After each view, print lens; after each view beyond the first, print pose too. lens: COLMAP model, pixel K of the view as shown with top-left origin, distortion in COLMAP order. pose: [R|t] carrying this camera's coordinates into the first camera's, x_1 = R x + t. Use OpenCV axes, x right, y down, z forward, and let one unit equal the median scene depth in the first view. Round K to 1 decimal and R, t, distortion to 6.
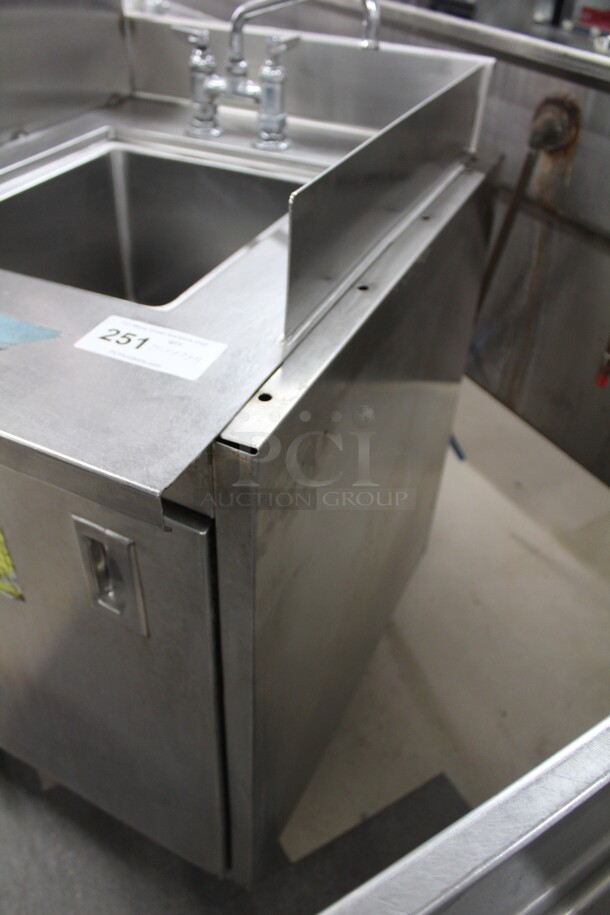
lens RADIAL K [[748.3, 0, 300.0], [0, 748.3, 440.8], [0, 0, 1]] dist [-0.168292, 0.122841]
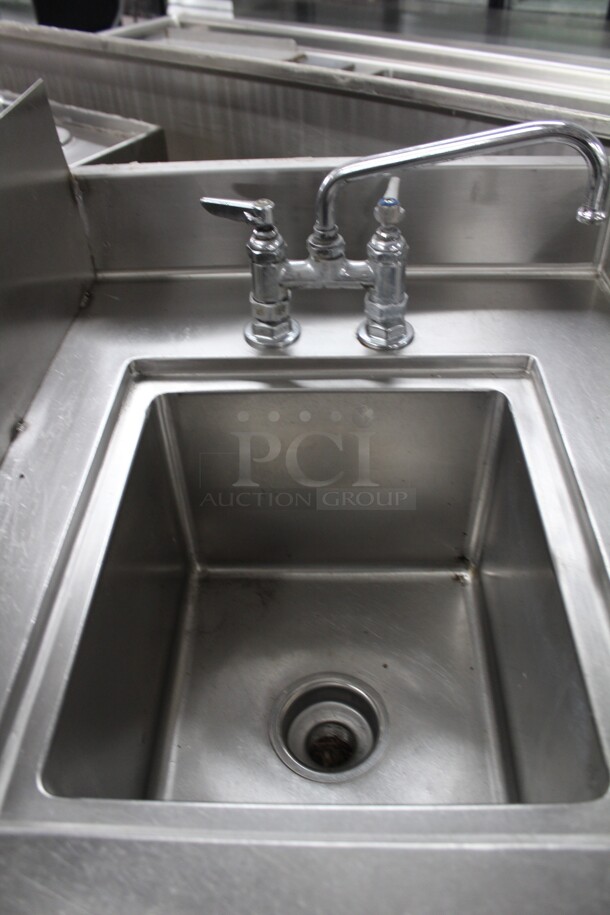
lens RADIAL K [[748.3, 0, 300.0], [0, 748.3, 440.8], [0, 0, 1]] dist [-0.168292, 0.122841]
pose [[0.921477, -0.310164, 0.233835, -0.326435], [0.299096, 0.950665, 0.082331, -0.404825], [-0.247835, -0.005927, 0.968784, 0.330417]]
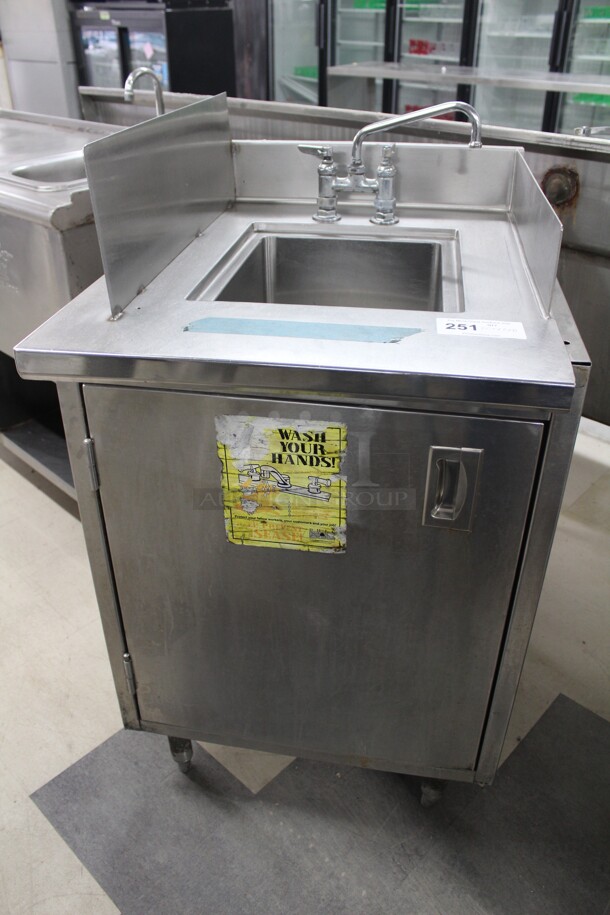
lens RADIAL K [[748.3, 0, 300.0], [0, 748.3, 440.8], [0, 0, 1]] dist [-0.168292, 0.122841]
pose [[0.965866, -0.176403, 0.189696, -0.544530], [0.200053, 0.973174, -0.113623, 0.125293], [-0.164564, 0.147694, 0.975246, -0.271730]]
